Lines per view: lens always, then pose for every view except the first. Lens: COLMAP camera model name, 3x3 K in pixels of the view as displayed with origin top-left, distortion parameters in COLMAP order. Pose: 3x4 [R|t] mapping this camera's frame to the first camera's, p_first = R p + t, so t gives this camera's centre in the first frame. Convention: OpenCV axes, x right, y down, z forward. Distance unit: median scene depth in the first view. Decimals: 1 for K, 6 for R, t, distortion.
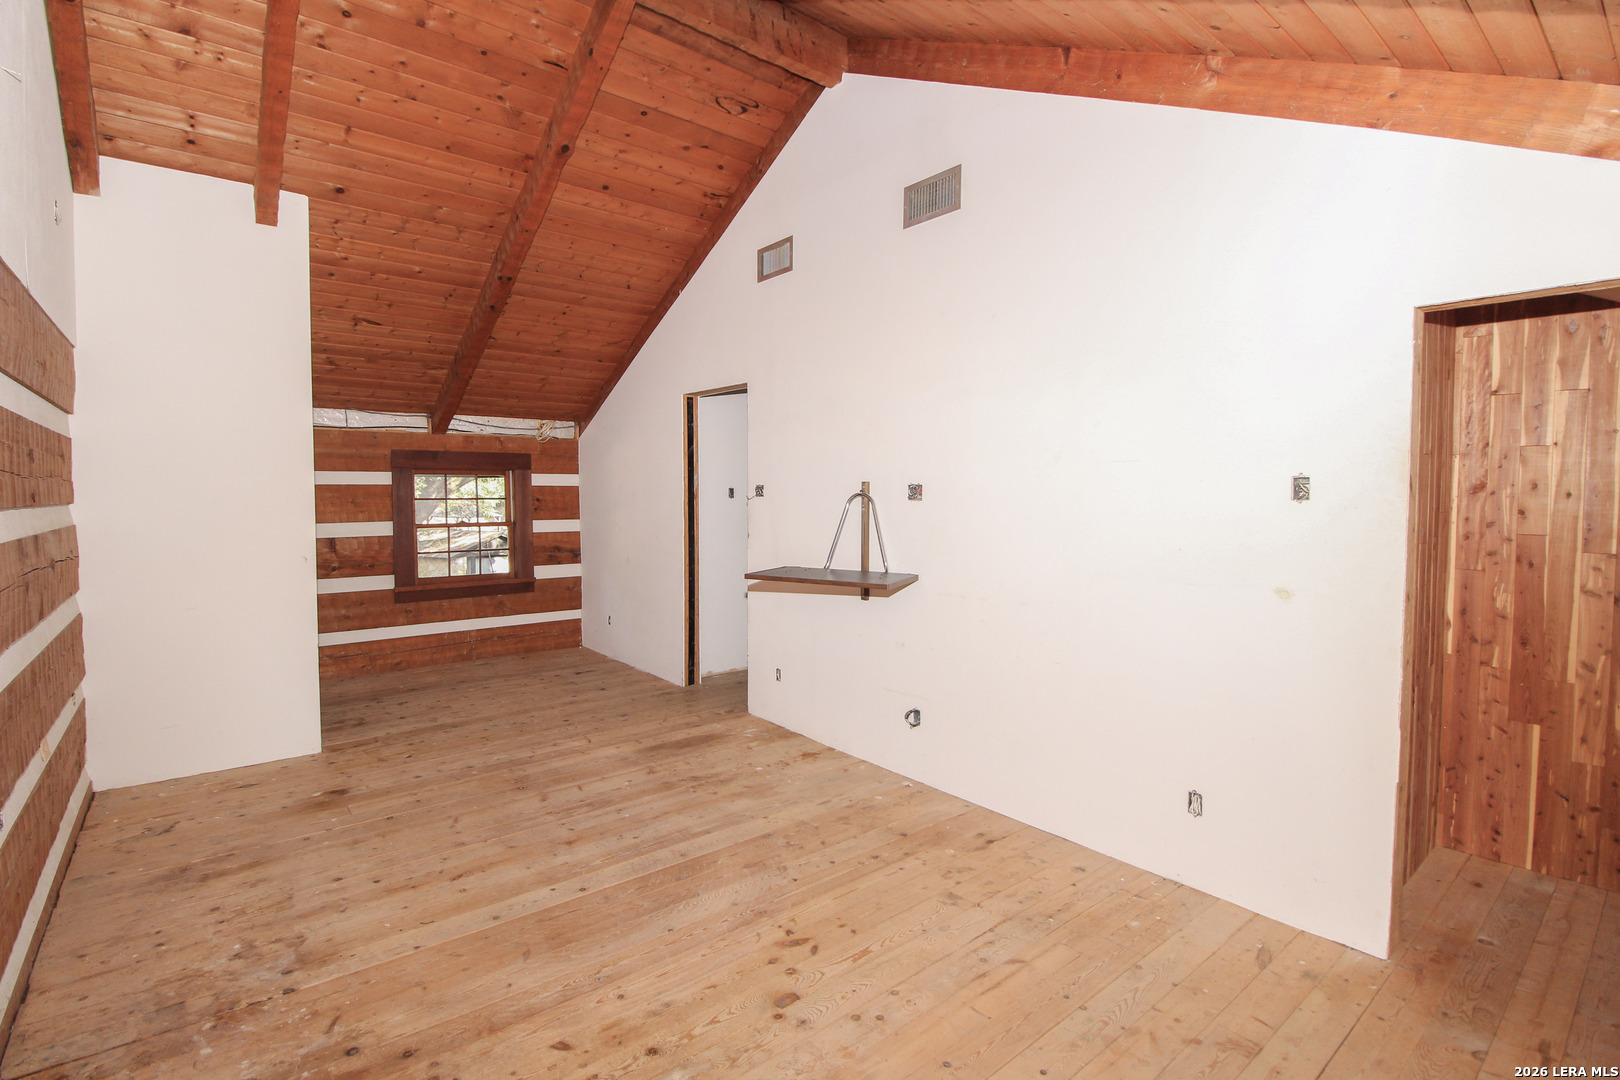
lens RADIAL K [[750.4, 0, 806.8], [0, 750.4, 523.1], [0, 0, 1]] dist [0.001405, -0.013334]
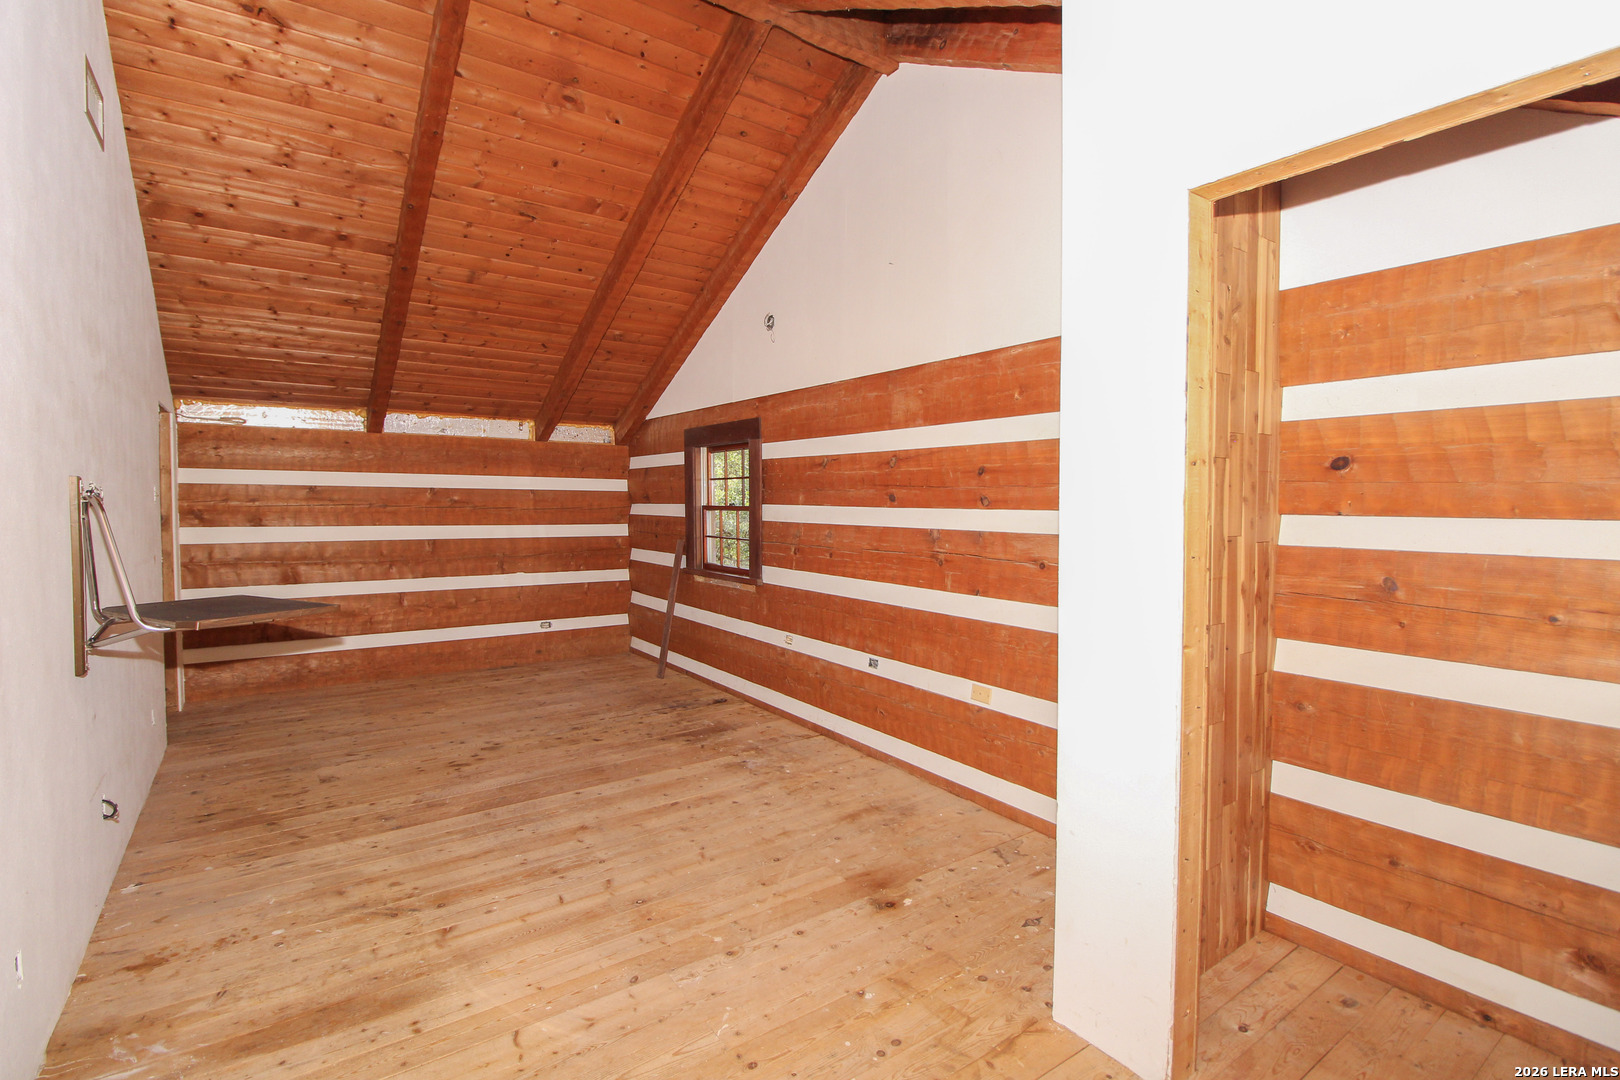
lens RADIAL K [[750.4, 0, 806.8], [0, 750.4, 523.1], [0, 0, 1]] dist [0.001405, -0.013334]
pose [[-0.997818, -0.005428, 0.065803, -0.682756], [-0.000777, 0.997512, 0.070490, -0.076108], [-0.066022, 0.070285, -0.995340, 1.958525]]
